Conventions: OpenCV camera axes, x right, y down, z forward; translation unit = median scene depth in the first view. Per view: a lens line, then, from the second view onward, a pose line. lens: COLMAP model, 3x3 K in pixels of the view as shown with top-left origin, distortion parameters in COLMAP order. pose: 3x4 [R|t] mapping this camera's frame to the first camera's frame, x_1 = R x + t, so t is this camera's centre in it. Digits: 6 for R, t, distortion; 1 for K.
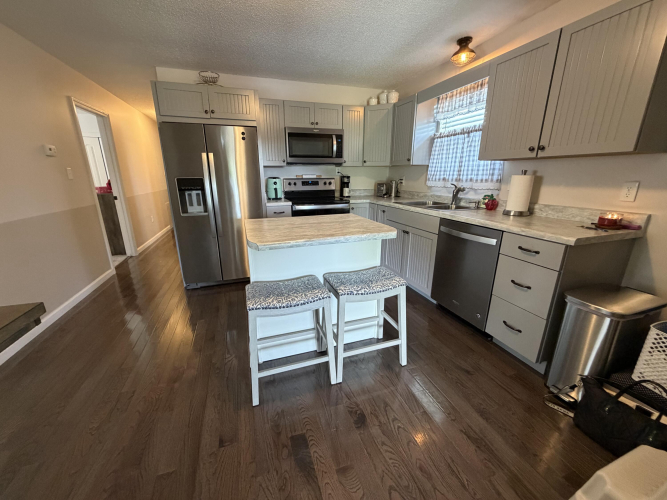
lens RADIAL K [[264.1, 0, 335.5], [0, 264.1, 247.5], [0, 0, 1]] dist [0.002408, -0.000384]
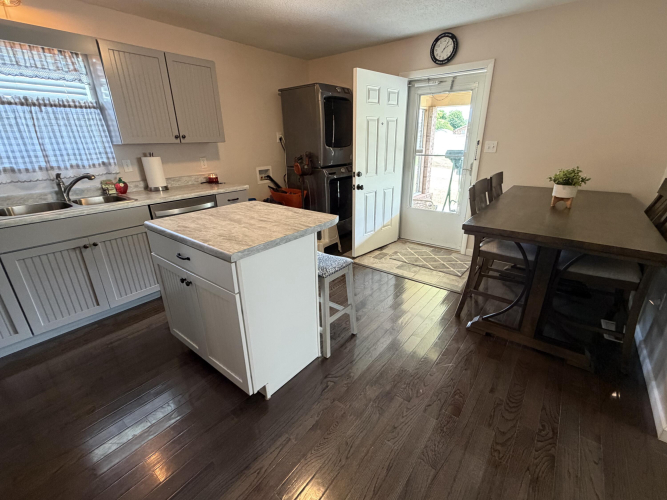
lens RADIAL K [[295.4, 0, 332.2], [0, 295.4, 250.2], [0, 0, 1]] dist [-0.001828, 0.000058]
pose [[-0.527414, -0.285392, 0.800241, -0.727432], [0.246698, 0.849871, 0.465682, -0.264012], [-0.813004, 0.443025, -0.377828, 0.810016]]
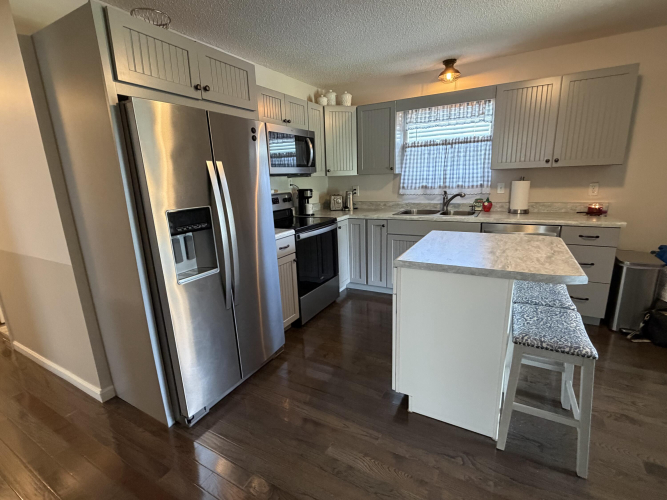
lens RADIAL K [[310.5, 0, 329.2], [0, 310.5, 249.9], [0, 0, 1]] dist [-0.017190, 0.001713]
pose [[0.757160, -0.175603, 0.629184, -0.741985], [0.211186, 0.977269, 0.018611, -0.137103], [-0.618150, 0.118783, 0.777033, 0.373377]]
